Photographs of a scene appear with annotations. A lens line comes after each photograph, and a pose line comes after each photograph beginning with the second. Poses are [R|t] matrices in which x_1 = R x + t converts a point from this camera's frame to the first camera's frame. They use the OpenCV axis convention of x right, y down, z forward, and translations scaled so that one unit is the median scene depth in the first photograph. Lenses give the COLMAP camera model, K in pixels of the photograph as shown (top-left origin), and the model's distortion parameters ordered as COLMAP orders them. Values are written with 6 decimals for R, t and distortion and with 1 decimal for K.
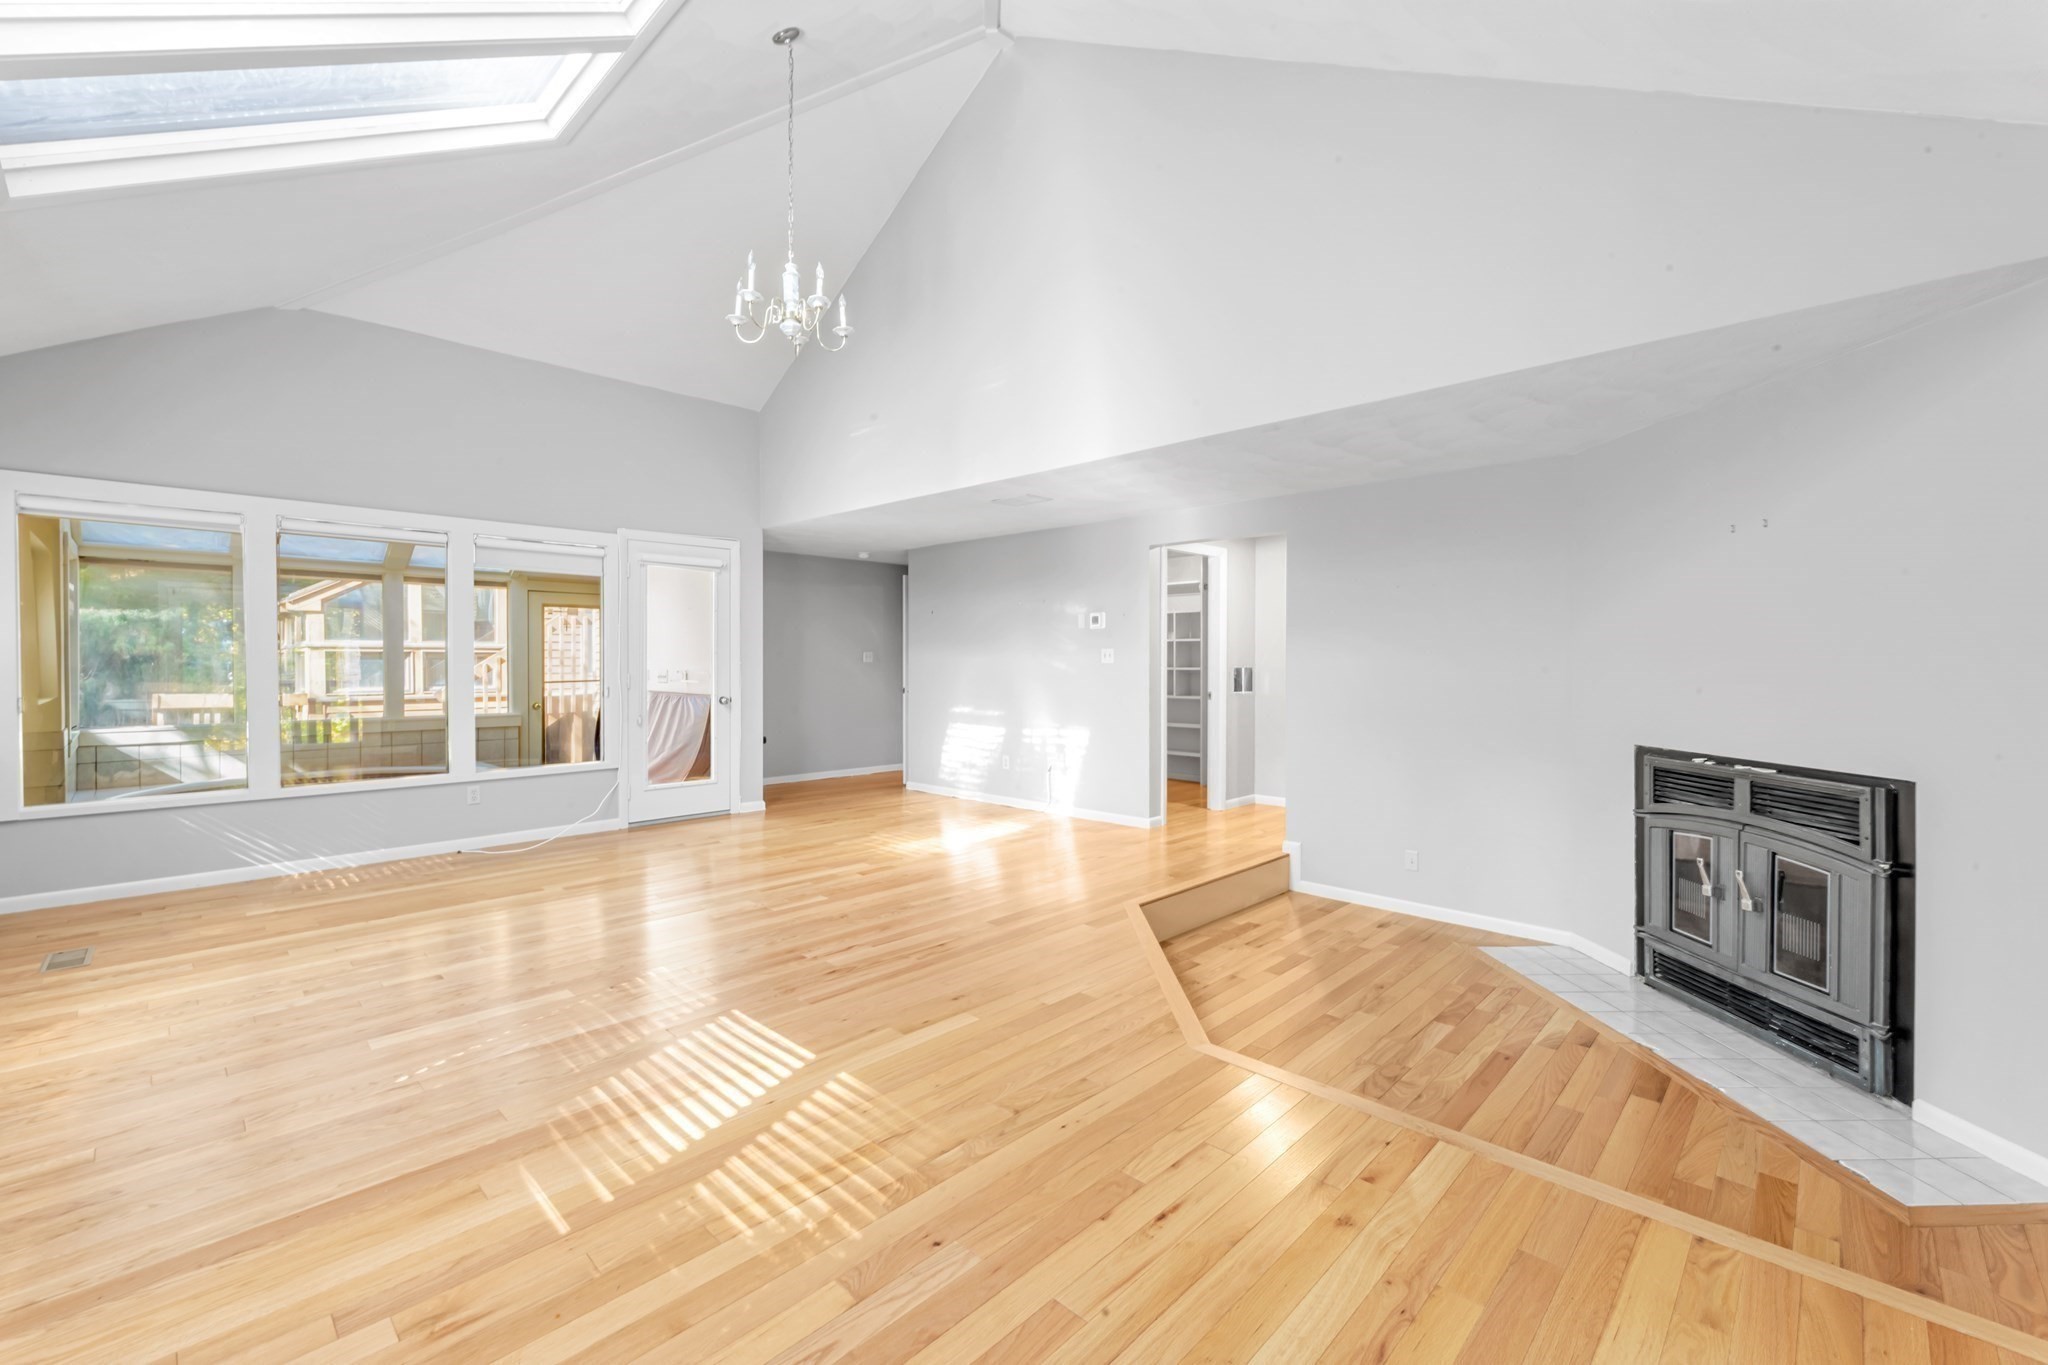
lens RADIAL K [[846.5, 0, 1030.6], [0, 846.5, 672.7], [0, 0, 1]] dist [-0.000984, -0.000338]
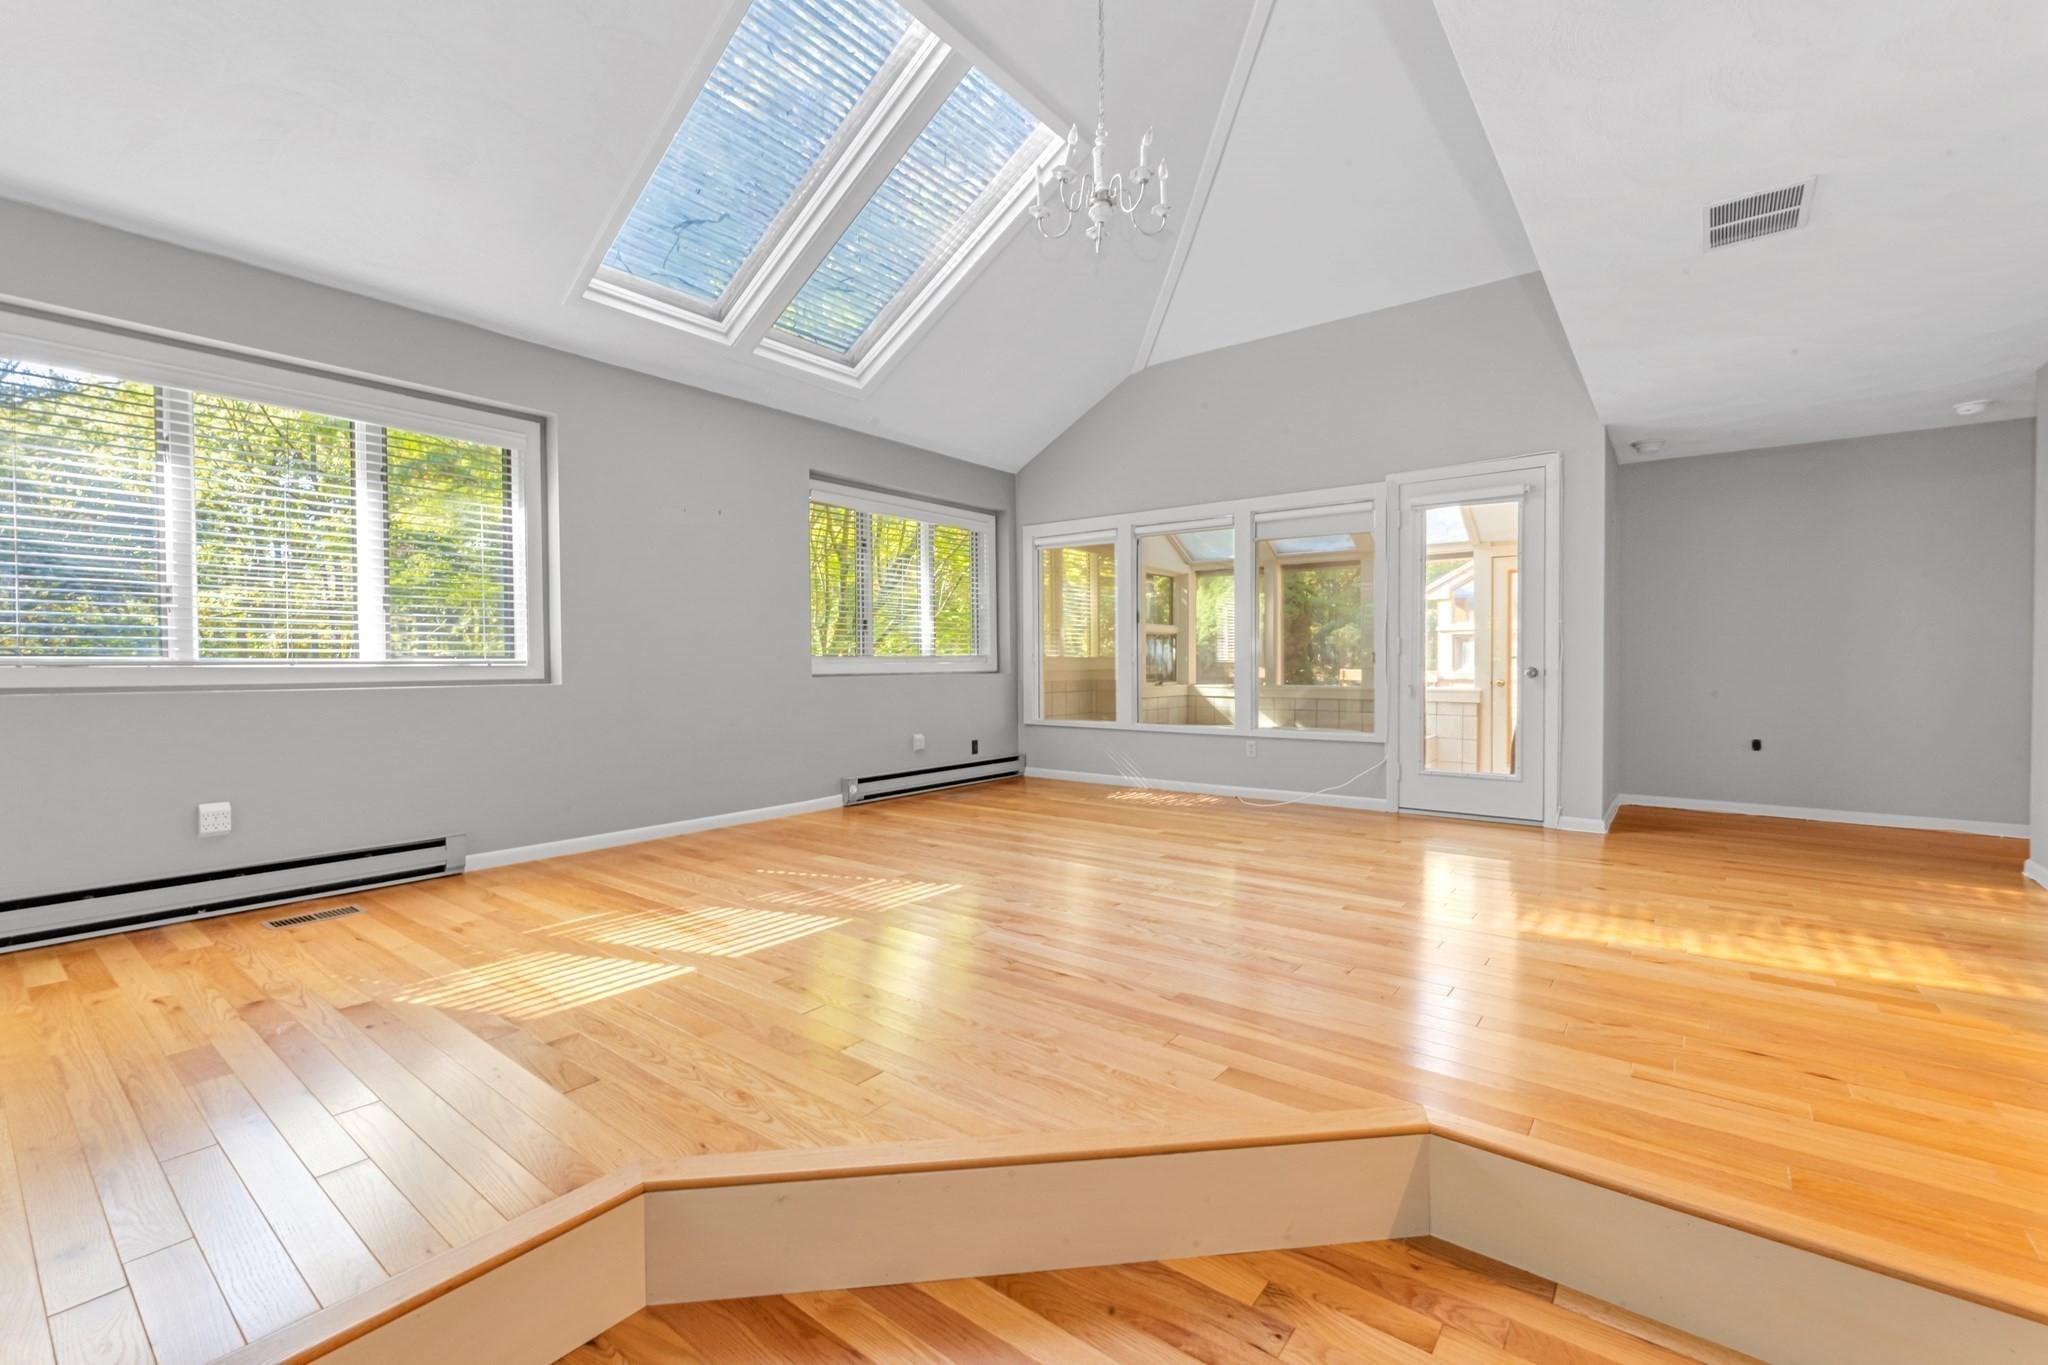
lens RADIAL K [[846.5, 0, 1031.9], [0, 846.5, 680.8], [0, 0, 1]] dist [-0.000984, -0.000338]
pose [[0.107116, 0.018105, -0.994082, 0.516401], [-0.008351, 0.999815, 0.017310, 0.048748], [0.994211, 0.006448, 0.107247, 0.759093]]
